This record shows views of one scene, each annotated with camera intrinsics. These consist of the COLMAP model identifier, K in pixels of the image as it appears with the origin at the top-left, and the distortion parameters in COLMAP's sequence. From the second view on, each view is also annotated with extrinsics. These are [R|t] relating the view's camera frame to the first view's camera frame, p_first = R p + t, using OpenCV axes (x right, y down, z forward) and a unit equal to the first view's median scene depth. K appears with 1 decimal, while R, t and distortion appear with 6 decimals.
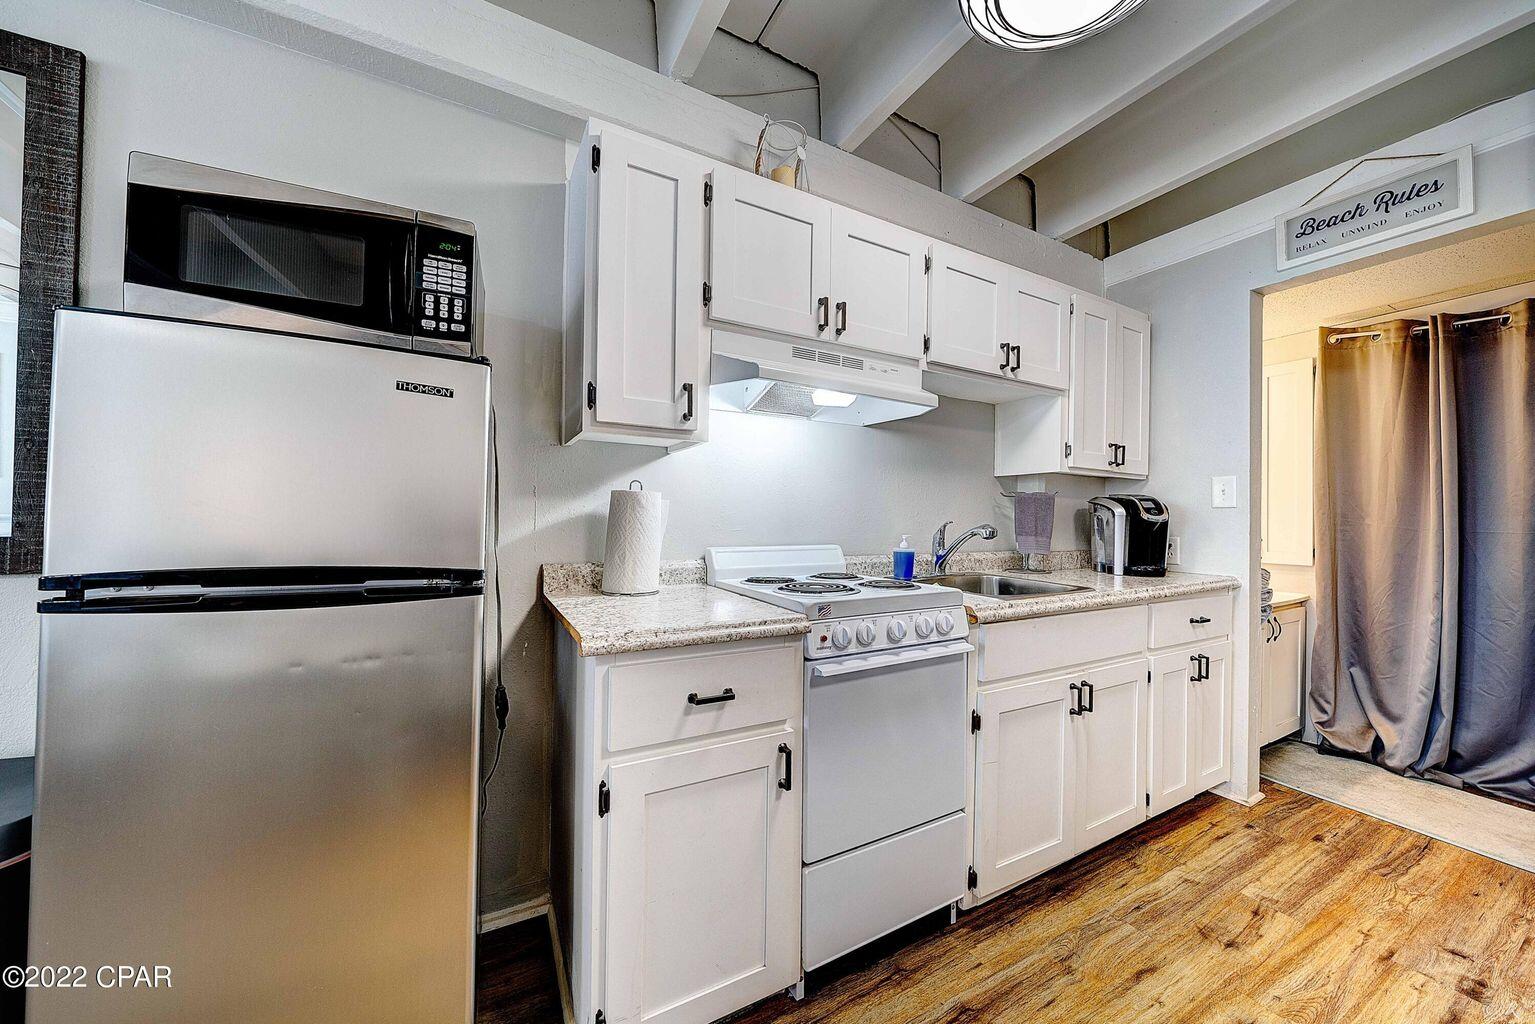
lens RADIAL K [[533.0, 0, 767.5], [0, 533.0, 512.0], [0, 0, 1]] dist [-0.002928, -0.000025]
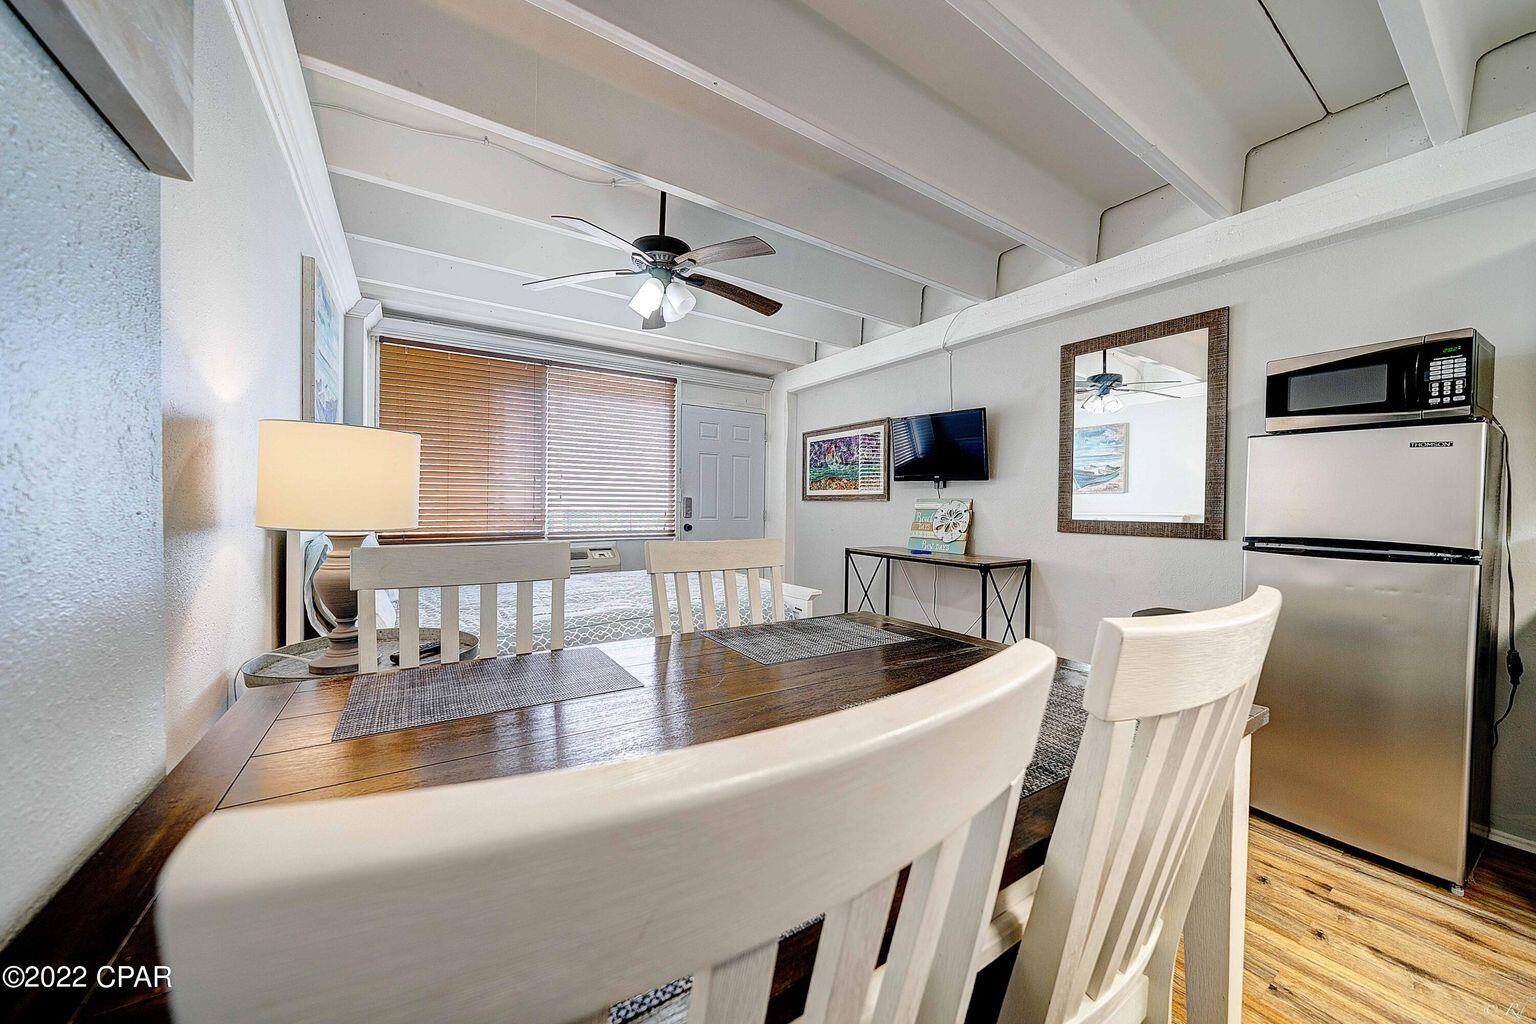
lens RADIAL K [[533.3, 0, 768.0], [0, 533.3, 512.0], [0, 0, 1]] dist [-0.002928, -0.000025]
pose [[0.080896, 0.000788, -0.996722, 0.846357], [-0.004191, 0.999991, 0.000450, 0.003276], [0.996714, 0.004141, 0.080899, -1.206137]]
